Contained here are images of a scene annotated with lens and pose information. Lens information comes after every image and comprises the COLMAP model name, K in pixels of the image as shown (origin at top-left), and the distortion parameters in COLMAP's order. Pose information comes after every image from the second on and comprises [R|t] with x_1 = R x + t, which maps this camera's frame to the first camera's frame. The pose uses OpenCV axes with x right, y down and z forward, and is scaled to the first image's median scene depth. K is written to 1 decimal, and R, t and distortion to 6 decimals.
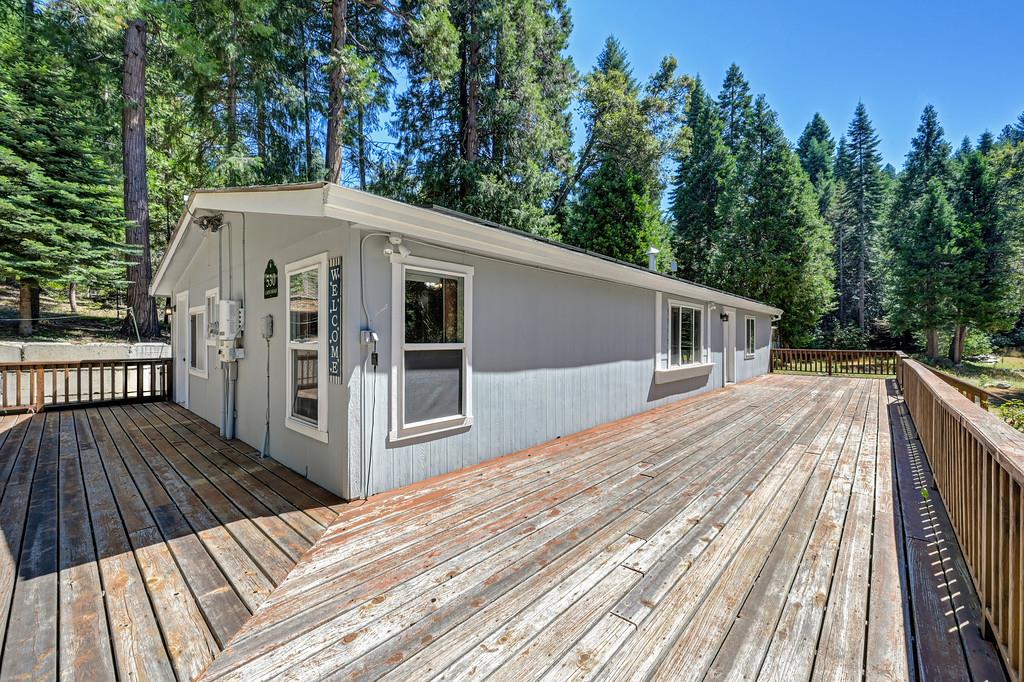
lens RADIAL K [[405.8, 0, 515.0], [0, 405.8, 341.8], [0, 0, 1]] dist [-0.003800, -0.000332]
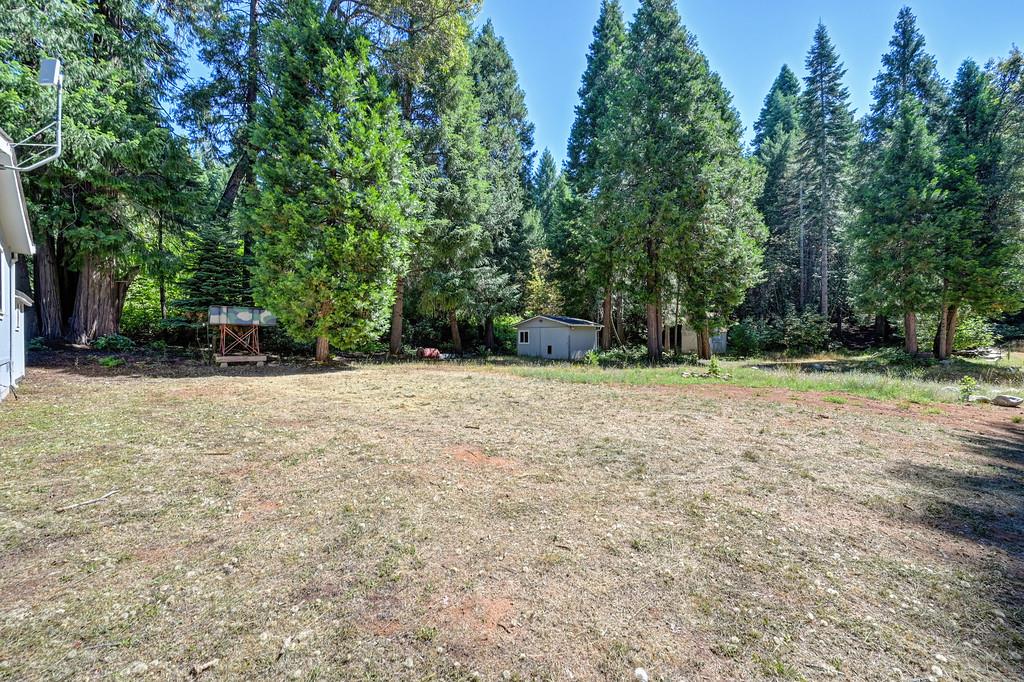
lens RADIAL K [[405.8, 0, 509.3], [0, 405.8, 337.6], [0, 0, 1]] dist [-0.003800, -0.000332]
pose [[0.999908, 0.000953, -0.013514, 0.339250], [-0.001026, 0.999985, -0.005434, 0.019329], [0.013508, 0.005447, 0.999894, 0.279126]]
